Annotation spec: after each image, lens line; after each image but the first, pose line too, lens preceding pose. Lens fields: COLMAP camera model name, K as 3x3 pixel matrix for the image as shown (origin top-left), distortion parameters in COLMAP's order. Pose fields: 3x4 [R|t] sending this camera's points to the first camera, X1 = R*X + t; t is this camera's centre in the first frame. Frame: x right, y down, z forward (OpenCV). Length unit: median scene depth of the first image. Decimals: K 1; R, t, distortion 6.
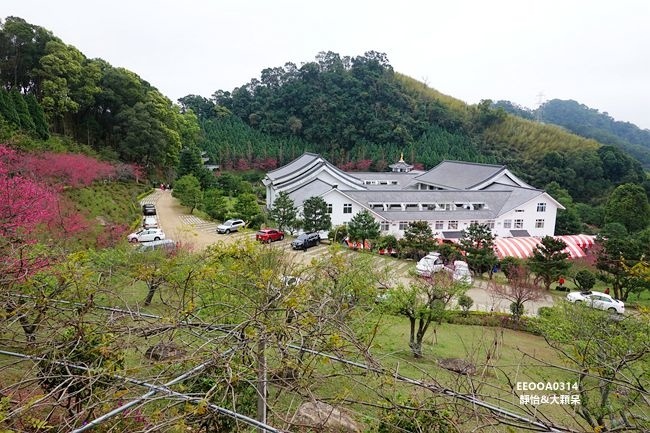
lens RADIAL K [[439.6, 0, 323.4], [0, 439.6, 212.4], [0, 0, 1]] dist [0.005709, 0.002010]
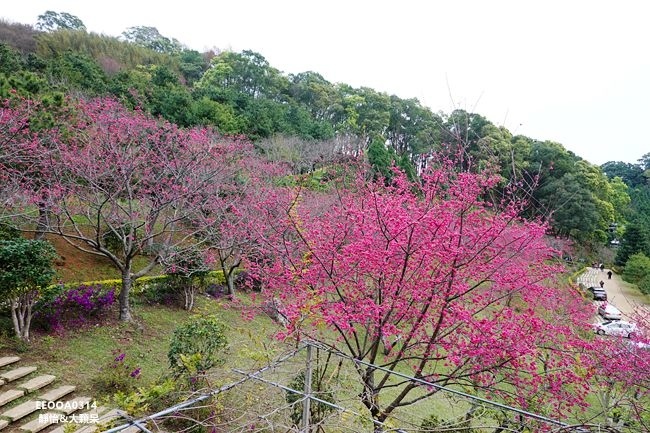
lens RADIAL K [[439.6, 0, 323.4], [0, 439.6, 212.4], [0, 0, 1]] dist [0.005709, 0.002010]
pose [[0.673778, -0.010010, -0.738866, -0.039891], [-0.110183, 0.987369, -0.113853, -0.001972], [0.730673, 0.158123, 0.664165, 0.005849]]
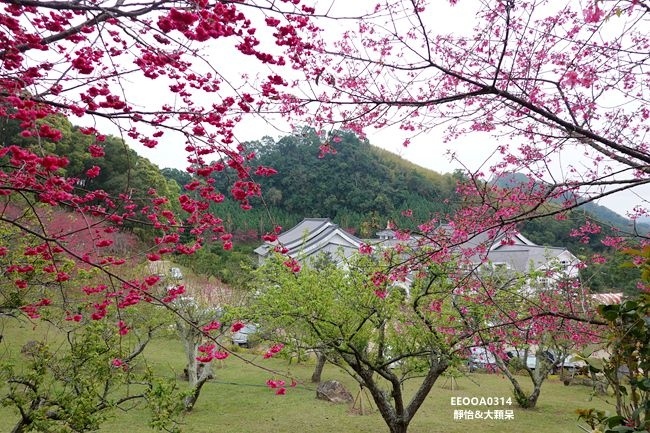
lens RADIAL K [[439.6, 0, 323.4], [0, 439.6, 212.4], [0, 0, 1]] dist [0.005709, 0.002010]
pose [[0.995707, -0.020581, 0.090244, -0.049149], [0.035542, 0.985238, -0.167461, 0.006976], [-0.085466, 0.169949, 0.981740, 0.029361]]
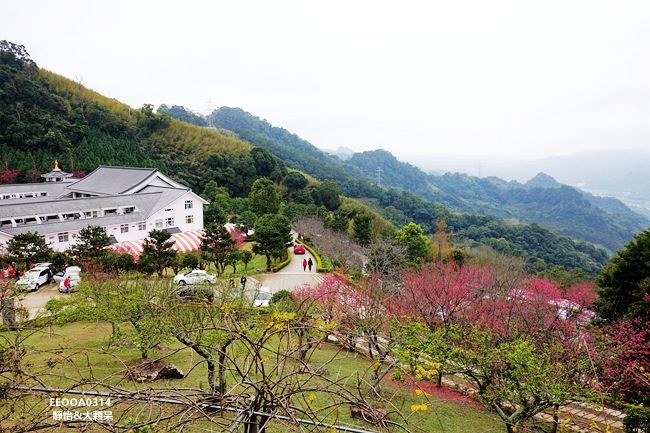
lens RADIAL K [[439.6, 0, 323.4], [0, 439.6, 212.4], [0, 0, 1]] dist [0.005709, 0.002010]
pose [[0.779592, -0.113133, 0.615985, 0.034048], [0.119236, 0.992371, 0.031355, 0.005804], [-0.614833, 0.049003, 0.787134, -0.028177]]
